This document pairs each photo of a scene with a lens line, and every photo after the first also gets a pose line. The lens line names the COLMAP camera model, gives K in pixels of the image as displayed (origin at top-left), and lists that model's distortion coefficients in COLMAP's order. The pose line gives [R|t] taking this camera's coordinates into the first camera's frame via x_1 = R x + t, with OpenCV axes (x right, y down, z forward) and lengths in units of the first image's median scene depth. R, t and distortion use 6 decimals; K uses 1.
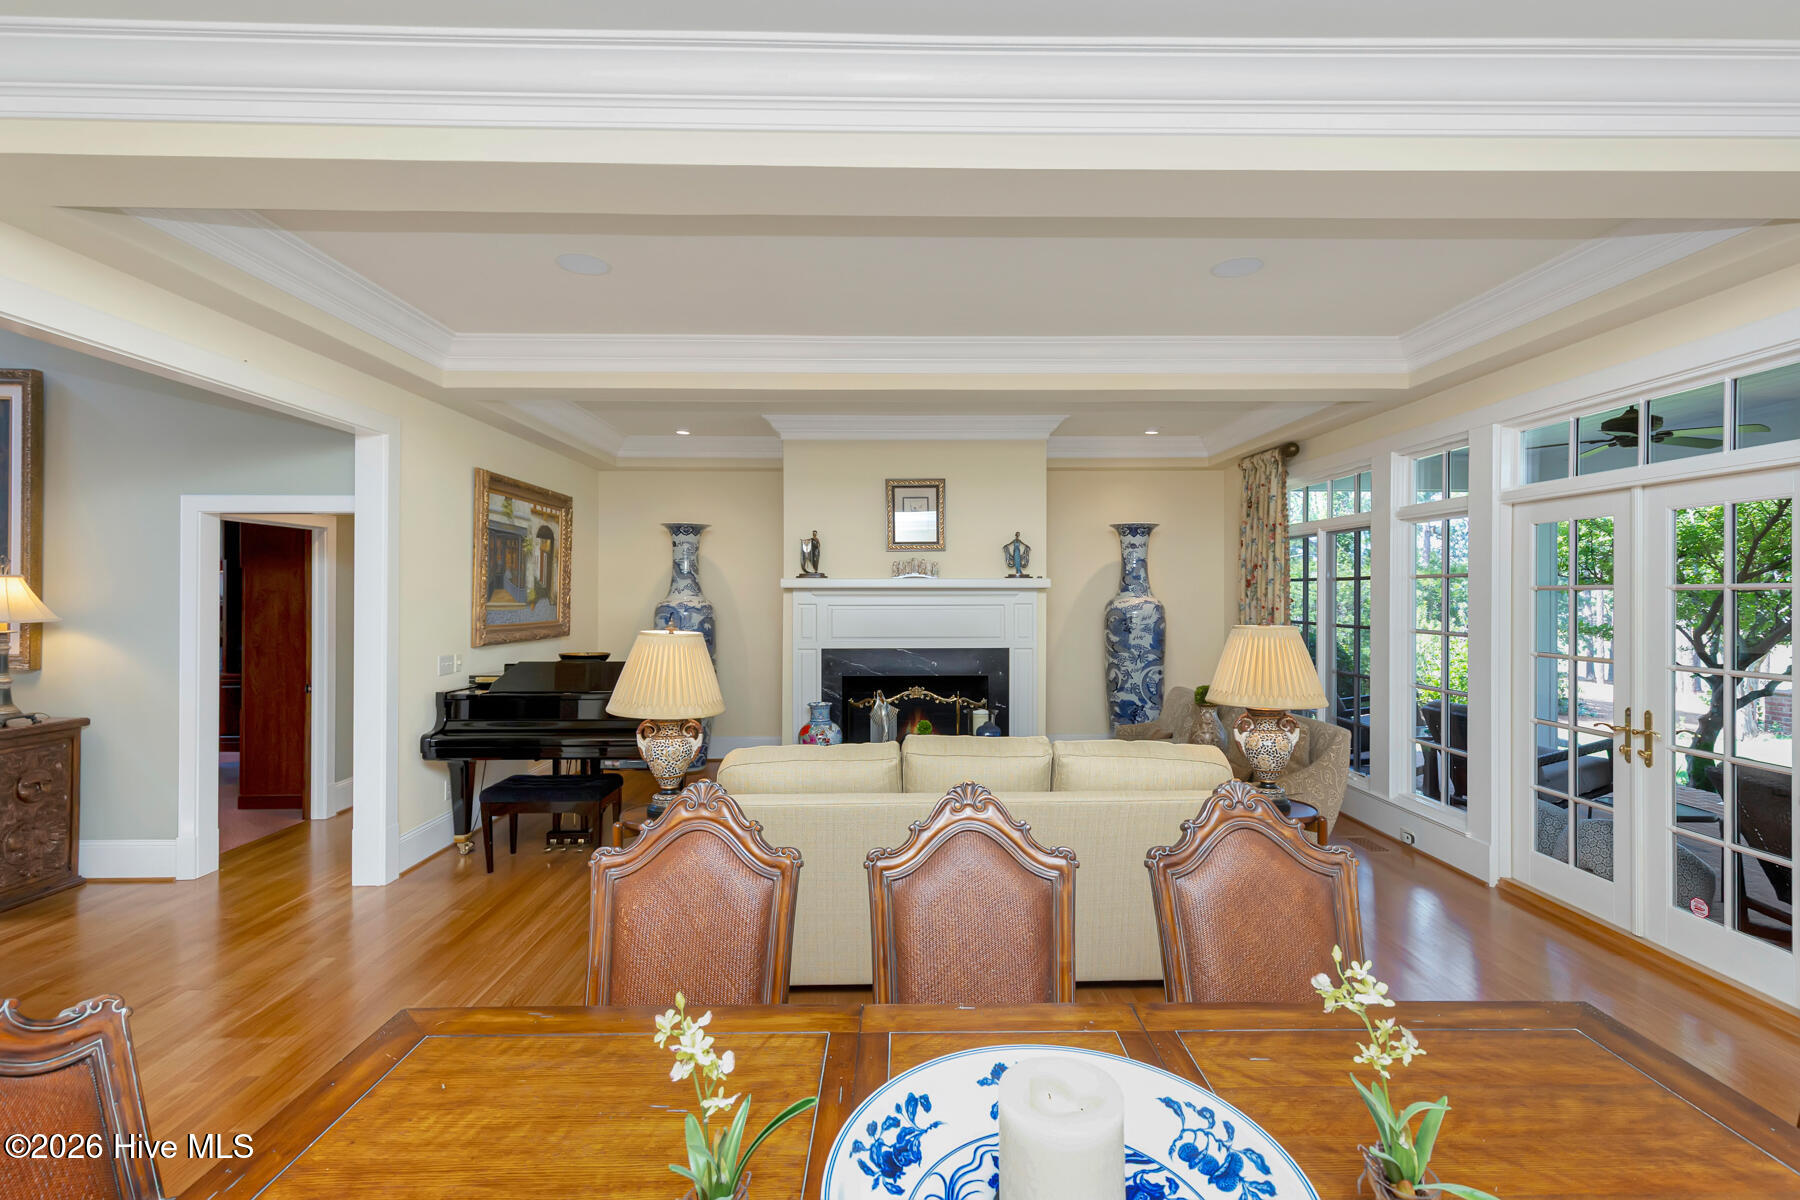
lens RADIAL K [[810.6, 0, 902.8], [0, 810.6, 594.4], [0, 0, 1]] dist [0.002995, 0.000081]
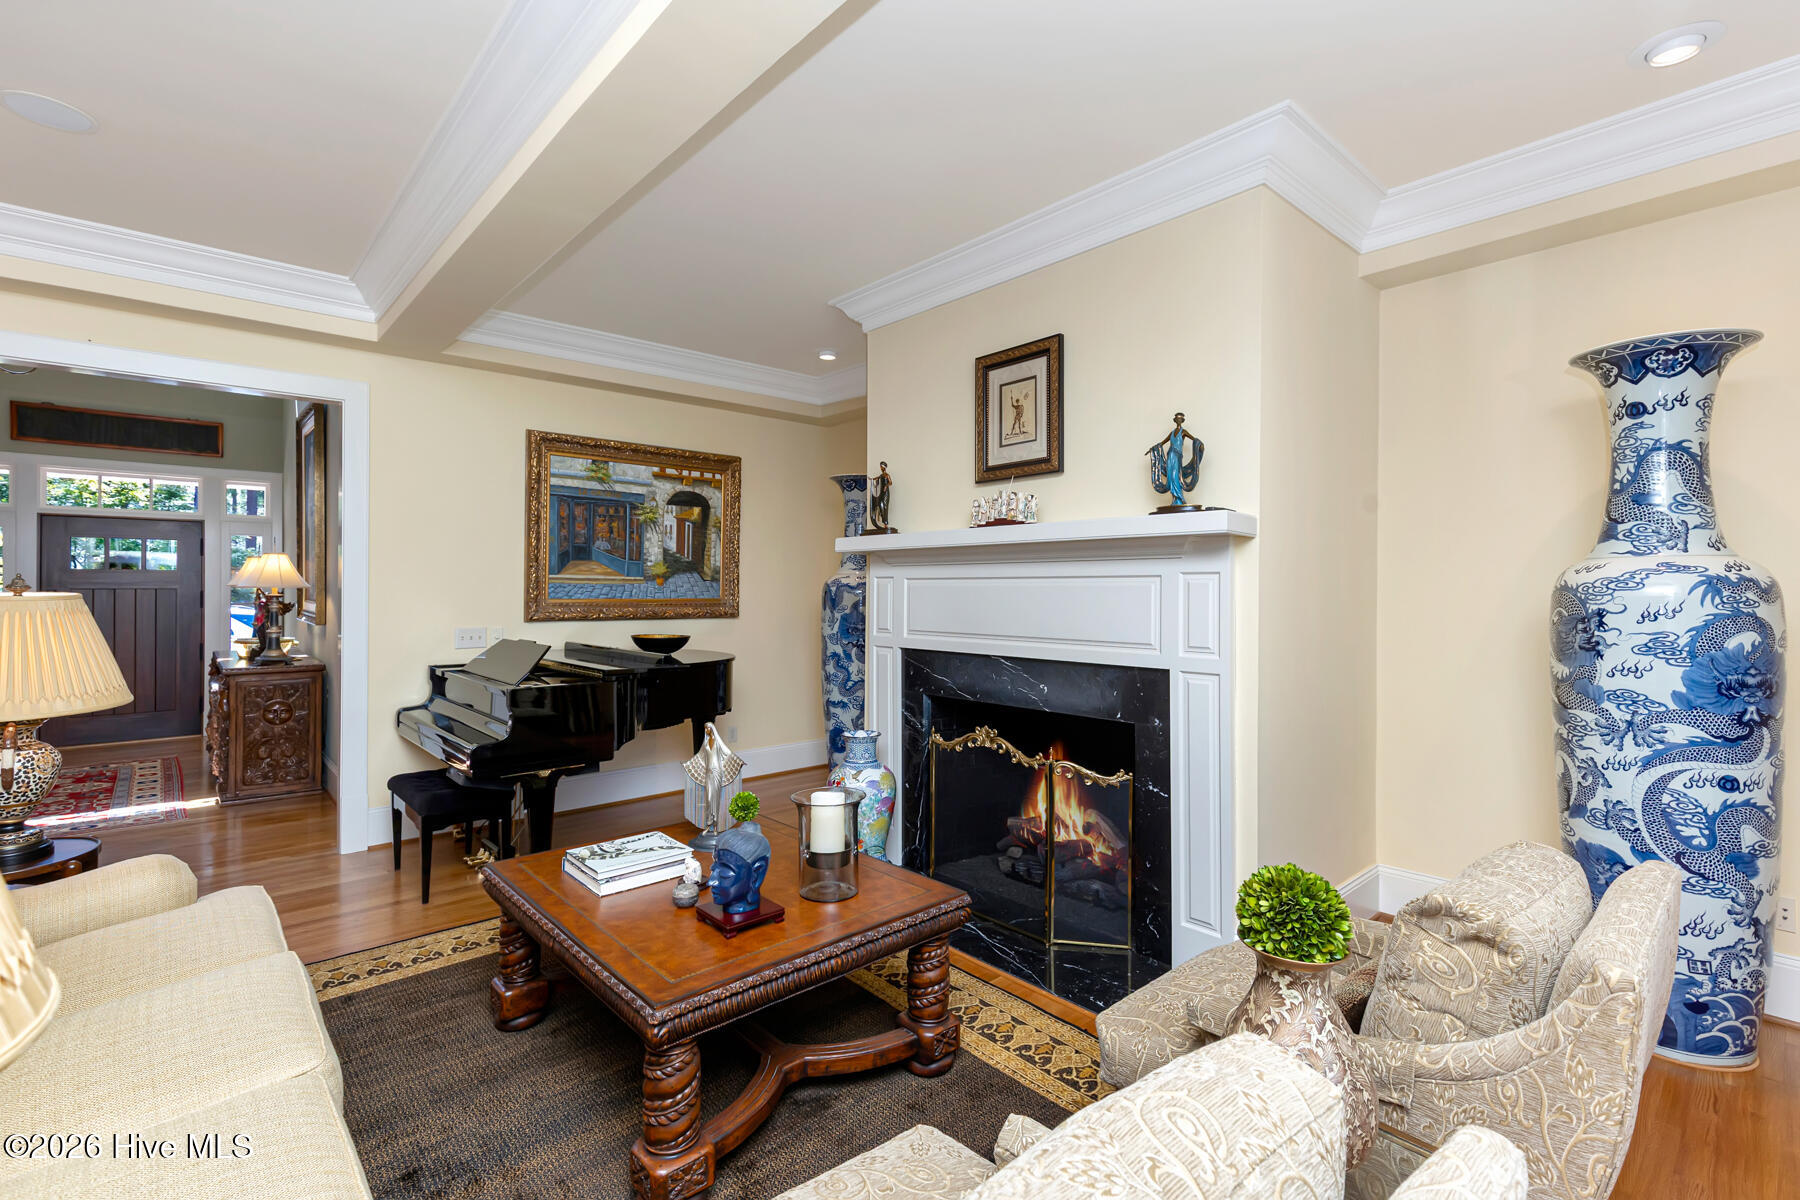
lens RADIAL K [[810.6, 0, 897.9], [0, 810.6, 592.5], [0, 0, 1]] dist [0.002995, 0.000081]
pose [[0.653081, 0.006320, -0.757262, 0.377369], [-0.002460, 0.999978, 0.006224, 0.019919], [0.757284, -0.002202, 0.653081, 0.583654]]
